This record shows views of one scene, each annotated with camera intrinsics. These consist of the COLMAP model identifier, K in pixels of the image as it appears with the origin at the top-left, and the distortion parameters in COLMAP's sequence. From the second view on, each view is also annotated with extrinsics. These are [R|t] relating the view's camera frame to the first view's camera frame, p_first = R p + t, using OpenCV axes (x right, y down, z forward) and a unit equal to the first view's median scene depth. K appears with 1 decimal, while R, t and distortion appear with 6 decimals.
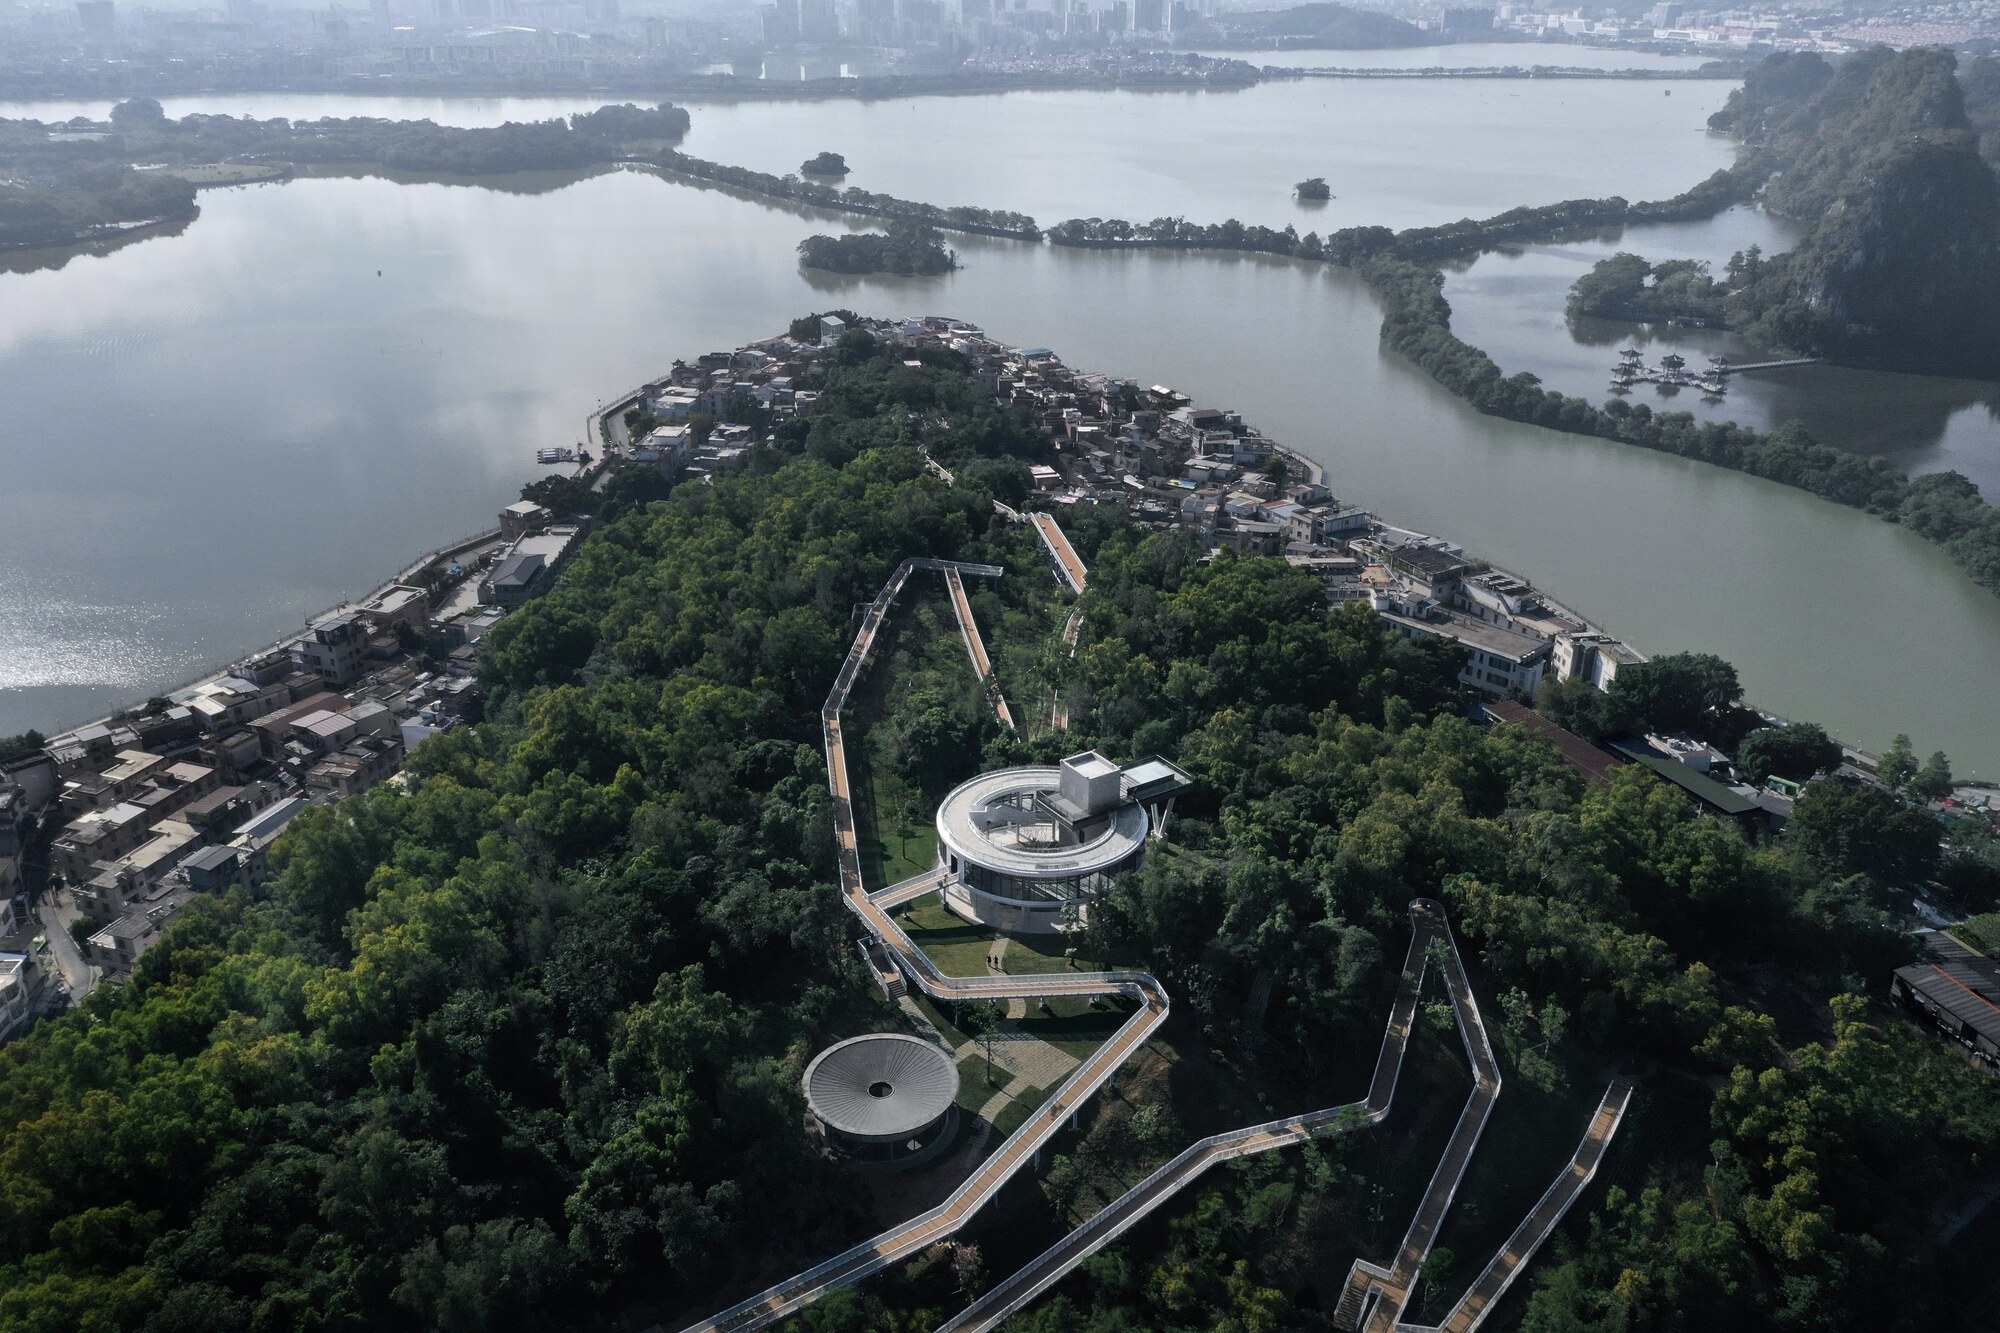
lens RADIAL K [[1575.0, 0, 1004.2], [0, 1575.0, 676.0], [0, 0, 1]] dist [0.005324, 0.007565]
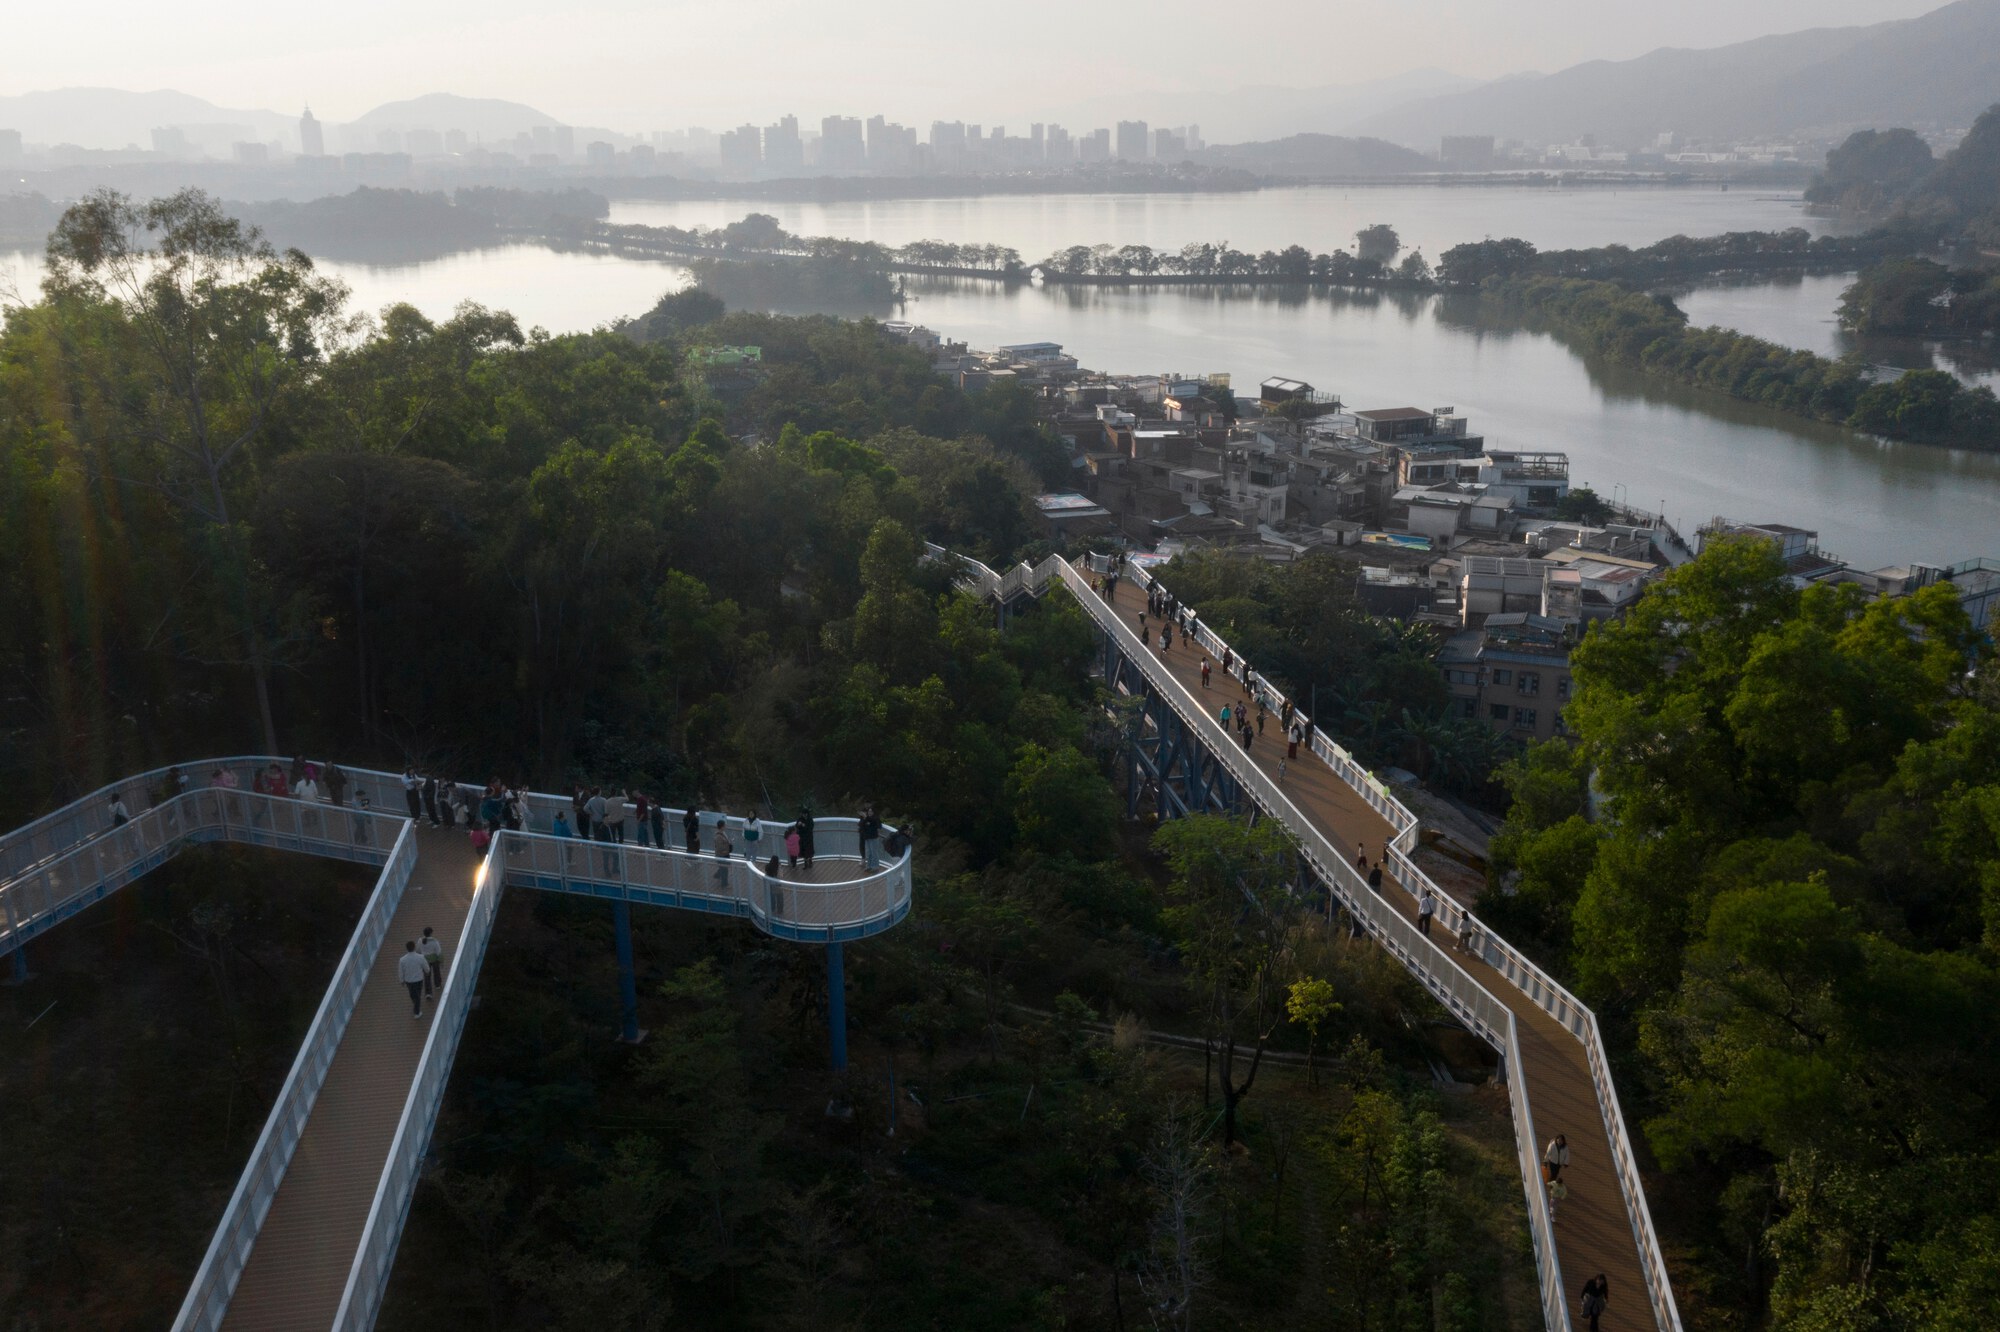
lens RADIAL K [[1575.0, 0, 1004.2], [0, 1575.0, 675.5], [0, 0, 1]] dist [0.005324, 0.007565]
pose [[0.999875, -0.011506, 0.010814, 0.002190], [0.012536, 0.994852, -0.100561, -0.023982], [-0.009601, 0.100684, 0.994872, 0.308965]]
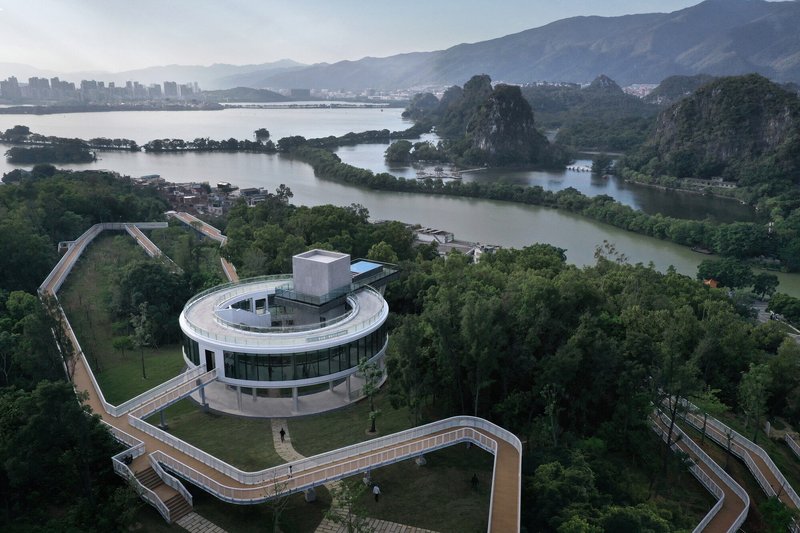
lens RADIAL K [[630.0, 0, 401.7], [0, 630.0, 270.3], [0, 0, 1]] dist [0.005324, 0.007565]
pose [[0.909100, -0.111980, 0.401245, -0.015620], [0.166901, 0.980417, -0.104531, 0.026865], [-0.381682, 0.161998, 0.909987, 0.130555]]
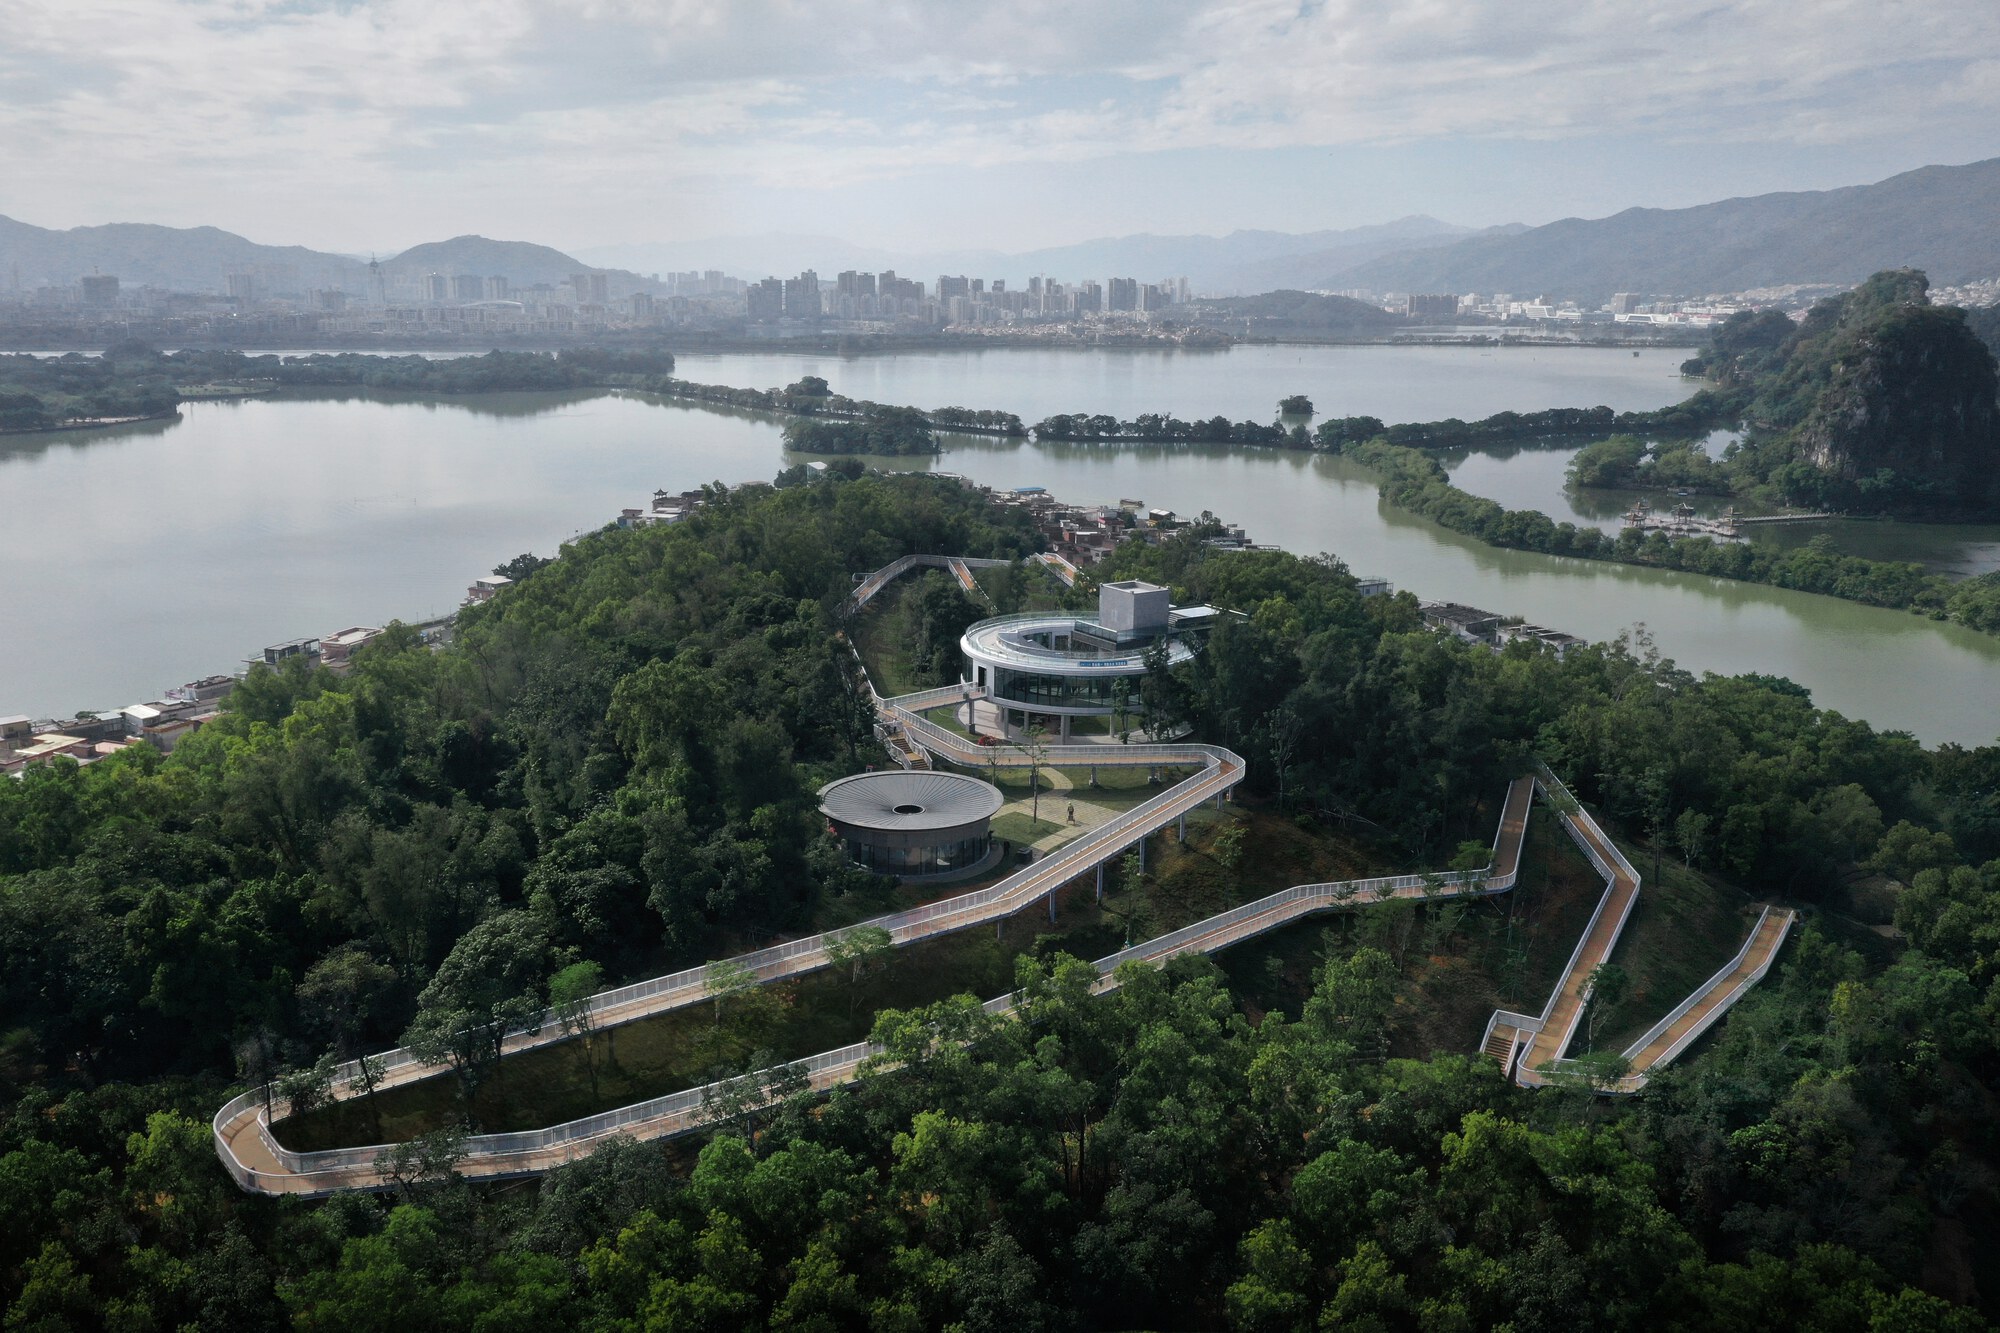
lens RADIAL K [[1621.0, 0, 975.4], [0, 1621.0, 659.6], [0, 0, 1]] dist [0.007664, 0.001886]
pose [[0.999983, 0.005784, -0.000782, -0.007512], [-0.005826, 0.981069, -0.193573, 0.060795], [-0.000353, 0.193575, 0.981086, 0.025779]]
